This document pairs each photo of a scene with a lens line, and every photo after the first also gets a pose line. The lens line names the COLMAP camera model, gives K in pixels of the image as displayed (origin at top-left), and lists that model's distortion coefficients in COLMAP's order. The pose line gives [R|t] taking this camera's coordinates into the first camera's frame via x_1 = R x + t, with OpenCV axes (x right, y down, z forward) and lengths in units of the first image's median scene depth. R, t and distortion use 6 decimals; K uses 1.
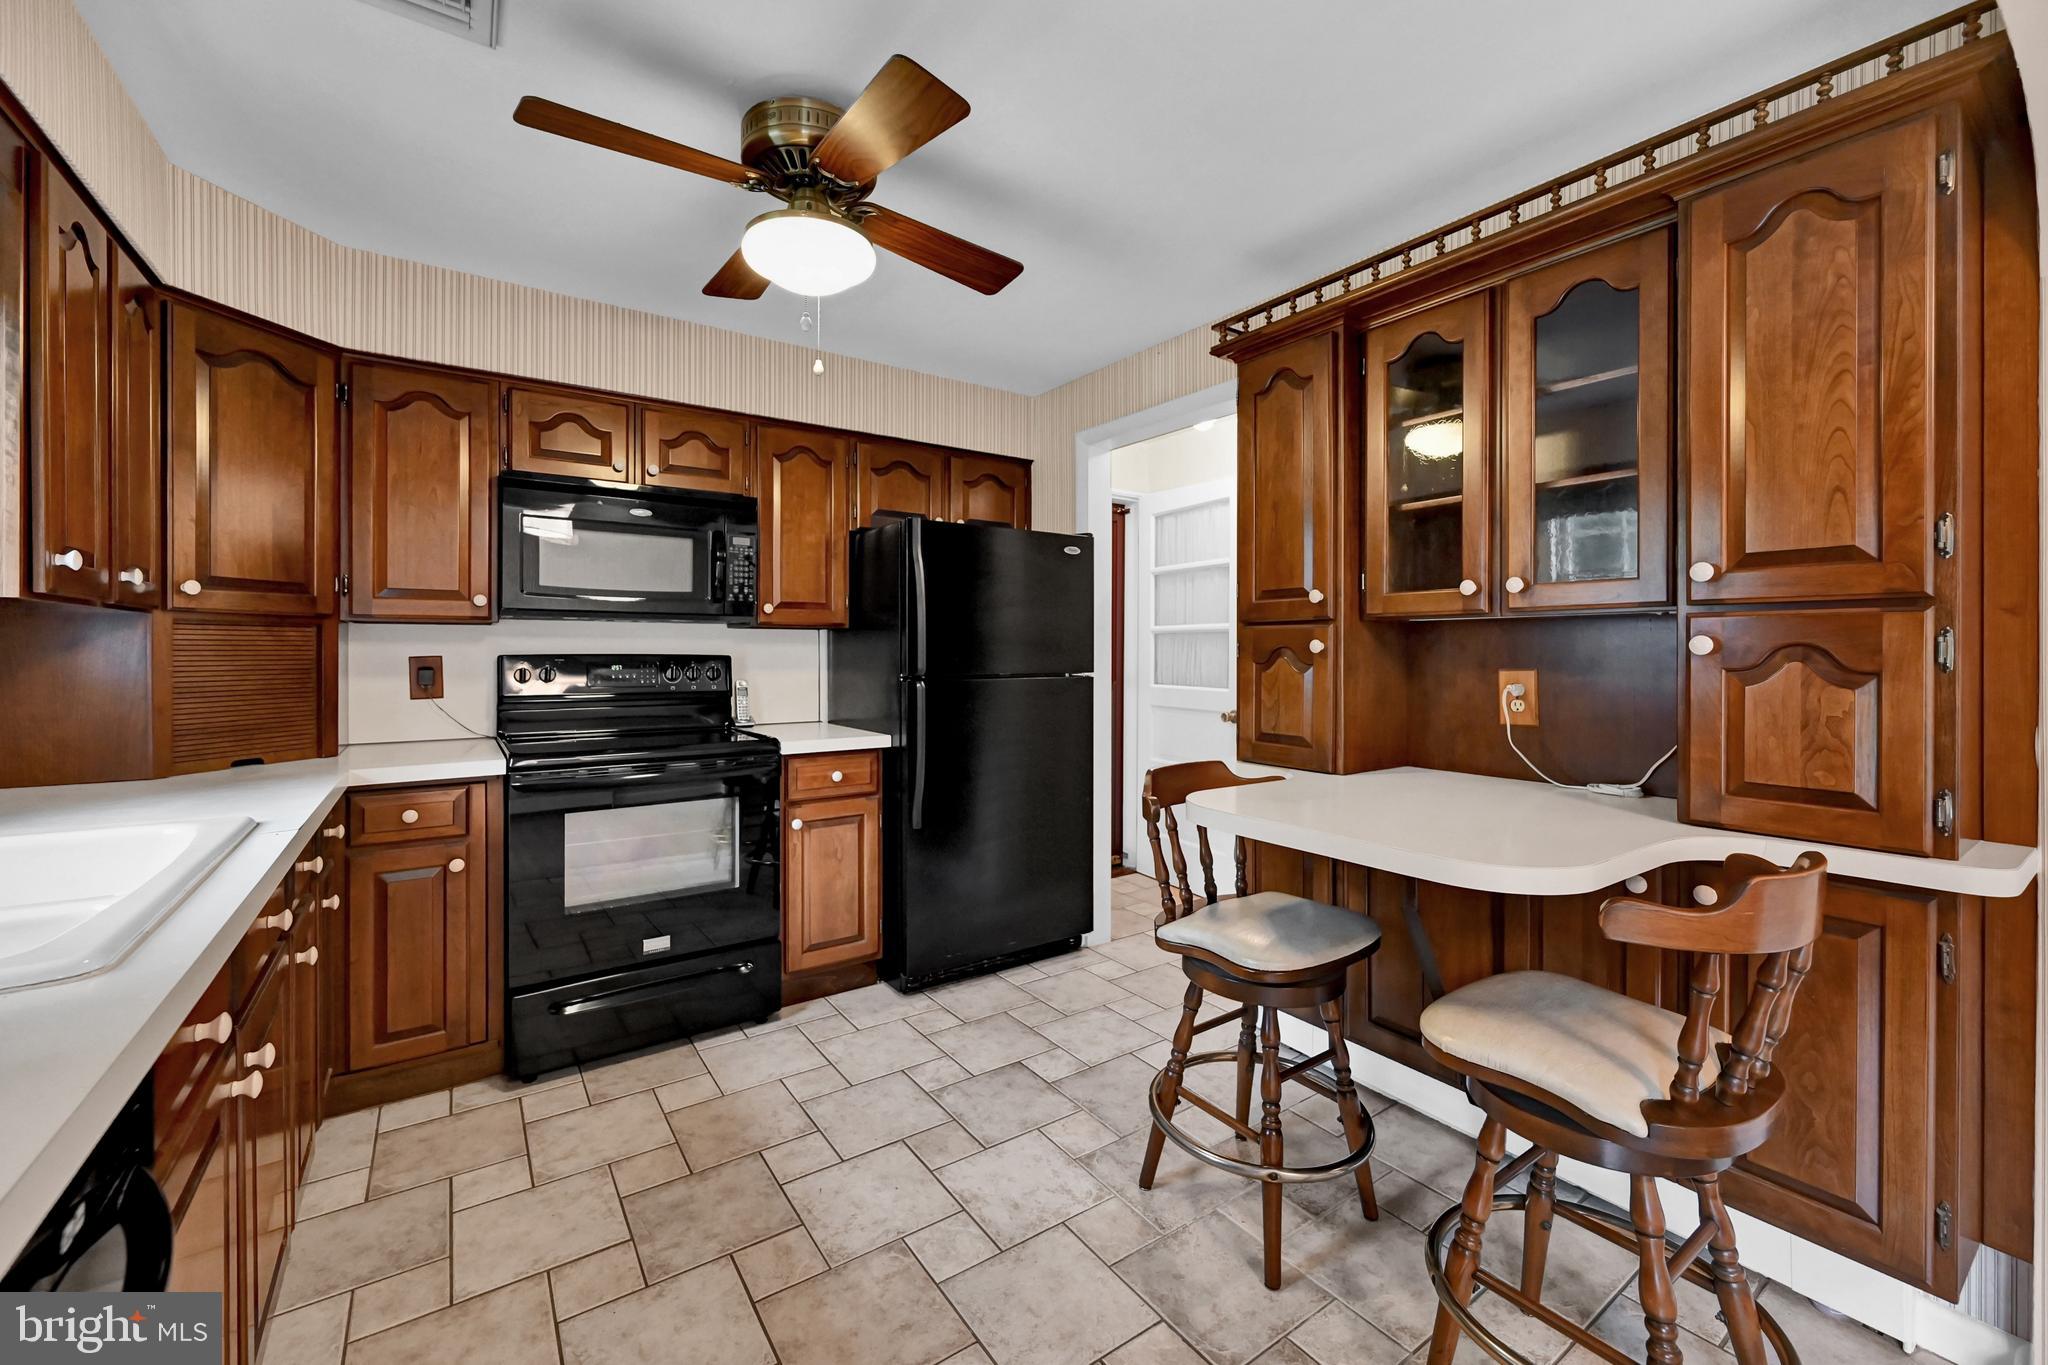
lens RADIAL K [[829.3, 0, 1037.4], [0, 829.3, 657.8], [0, 0, 1]] dist [0.000431, 0.000053]
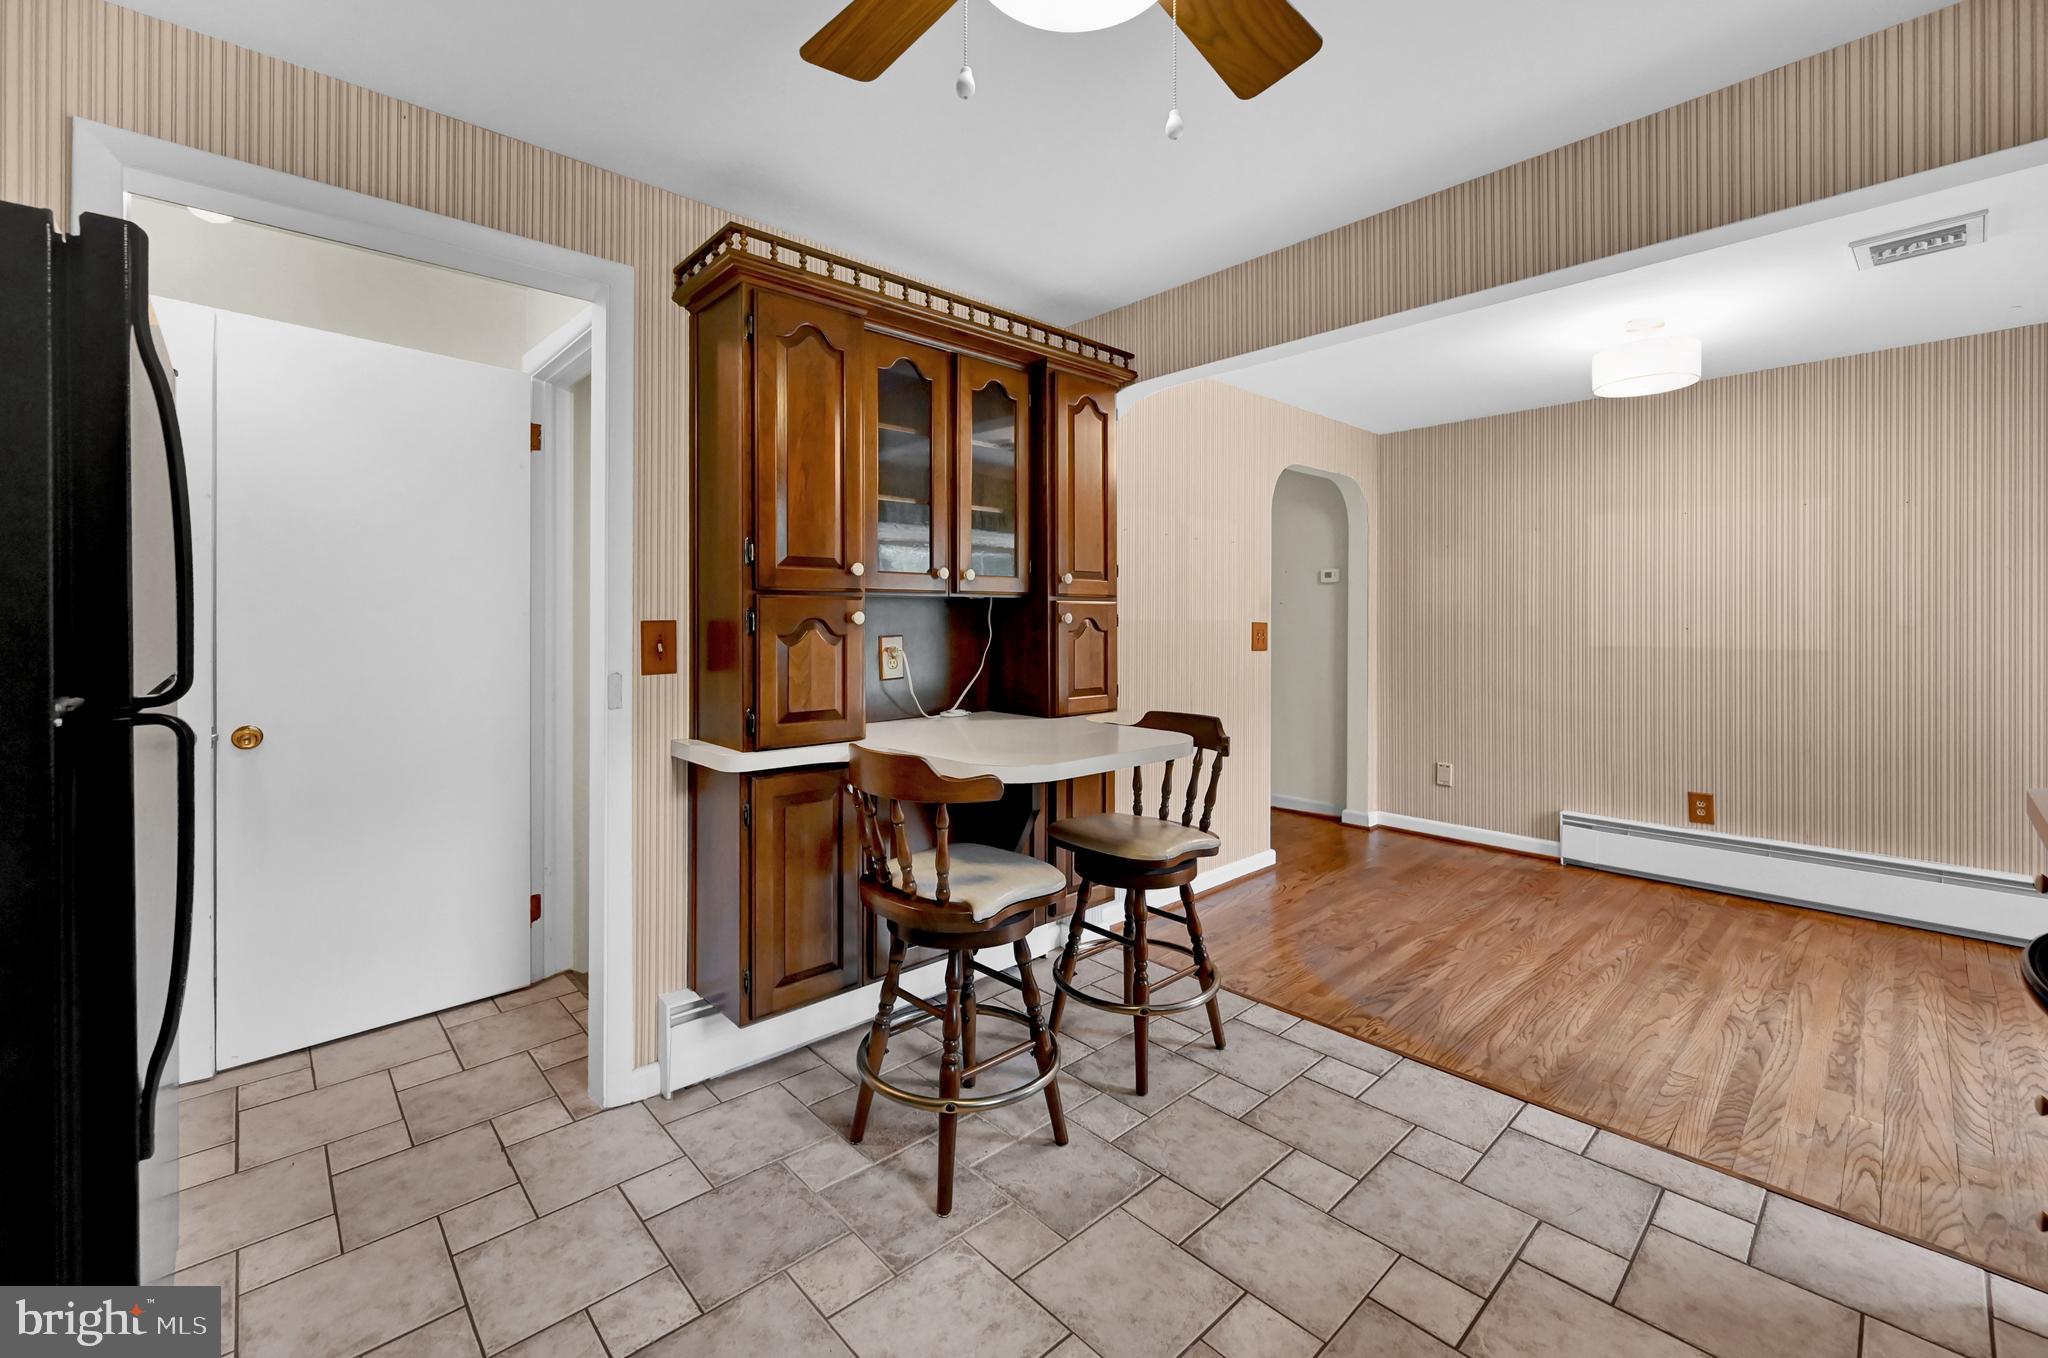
lens RADIAL K [[837.8, 0, 1027.0], [0, 837.8, 625.3], [0, 0, 1]] dist [0.000252, -0.000039]
pose [[-0.134624, 0.000633, 0.990897, -0.732270], [0.007580, 0.999971, 0.000391, -0.003391], [-0.990868, 0.007564, -0.134625, 0.955653]]
